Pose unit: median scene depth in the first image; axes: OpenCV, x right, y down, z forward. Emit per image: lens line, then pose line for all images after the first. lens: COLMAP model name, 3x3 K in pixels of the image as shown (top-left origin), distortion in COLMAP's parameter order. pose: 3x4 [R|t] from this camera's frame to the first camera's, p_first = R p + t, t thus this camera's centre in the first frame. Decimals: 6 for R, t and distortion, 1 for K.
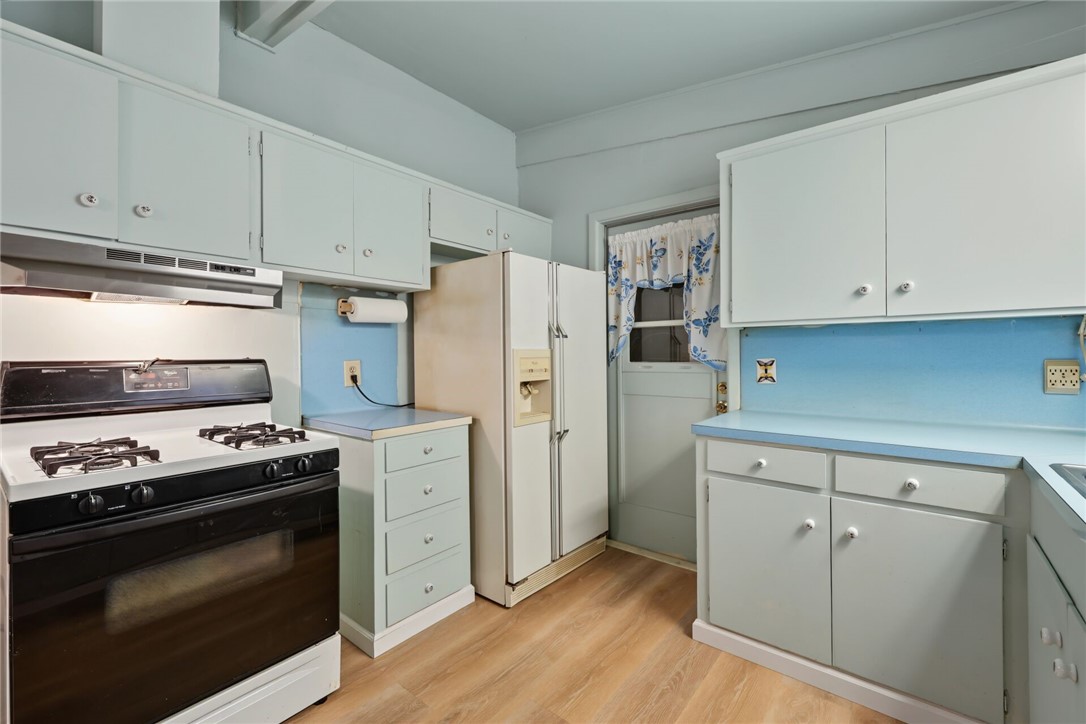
lens RADIAL K [[453.3, 0, 550.9], [0, 453.3, 356.9], [0, 0, 1]] dist [-0.001593, -0.000163]
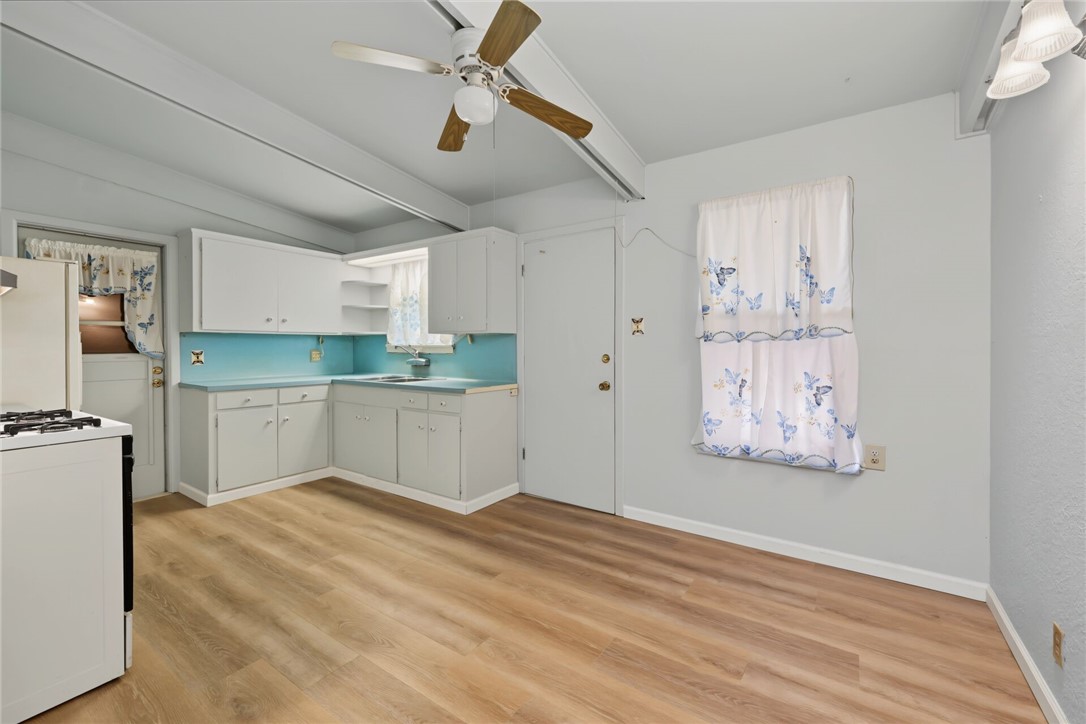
lens RADIAL K [[442.3, 0, 544.1], [0, 442.3, 353.4], [0, 0, 1]] dist [0.000142, -0.000226]
pose [[-0.068064, -0.010326, 0.997628, -1.183434], [0.008585, 0.999903, 0.010935, 0.007903], [-0.997644, 0.009309, -0.067969, -0.164746]]
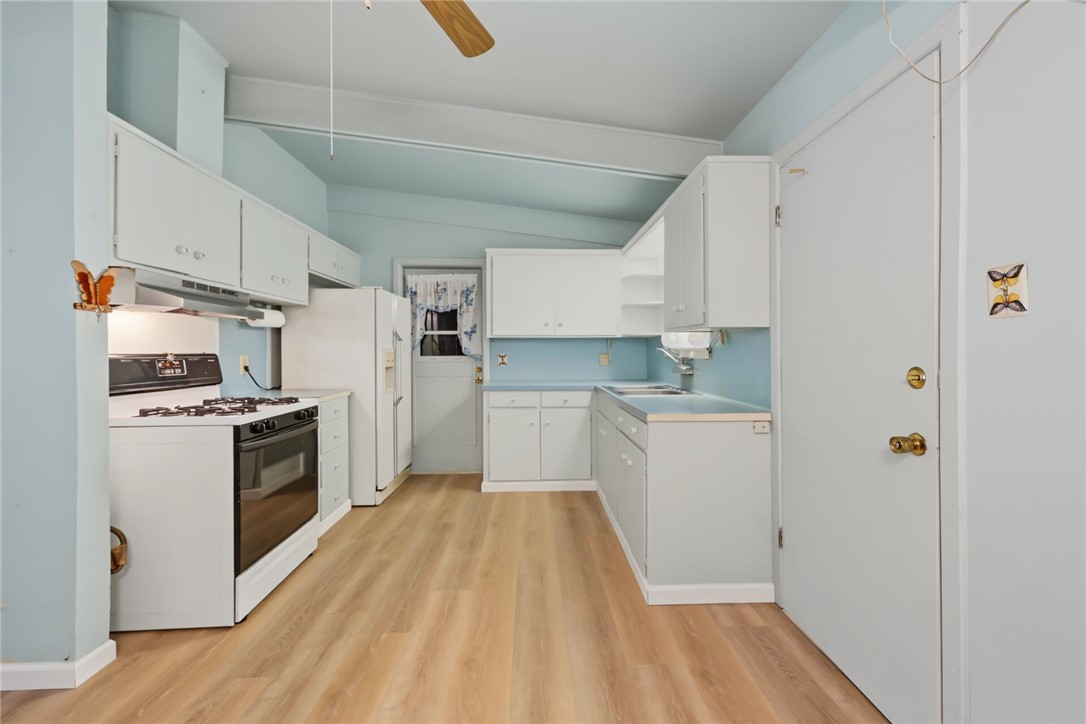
lens RADIAL K [[442.8, 0, 549.9], [0, 442.8, 353.6], [0, 0, 1]] dist [-0.000268, 0.000066]
pose [[0.751997, -0.000357, 0.659166, -0.593064], [0.003212, 0.999990, -0.003123, 0.010312], [-0.659159, 0.004466, 0.751991, -0.536410]]
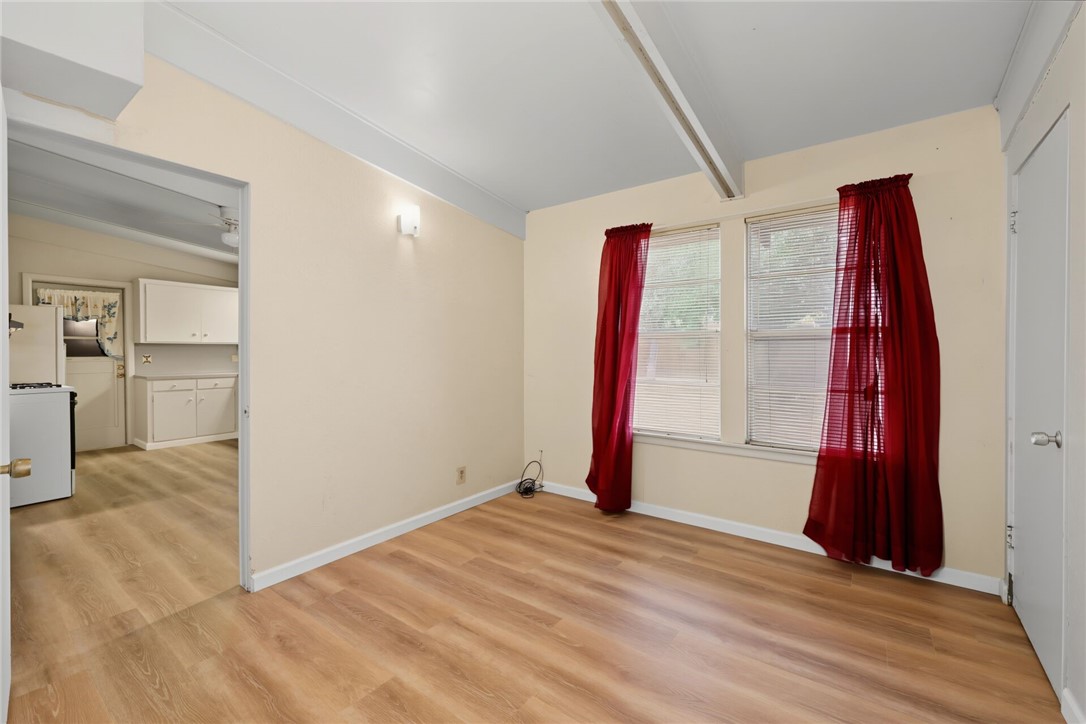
lens RADIAL K [[441.1, 0, 570.8], [0, 441.1, 359.1], [0, 0, 1]] dist [-0.016667, 0.000604]
pose [[-0.072663, -0.014664, 0.997249, -2.086346], [0.006821, 0.999861, 0.015199, 0.008486], [-0.997333, 0.007906, -0.072553, -1.193454]]
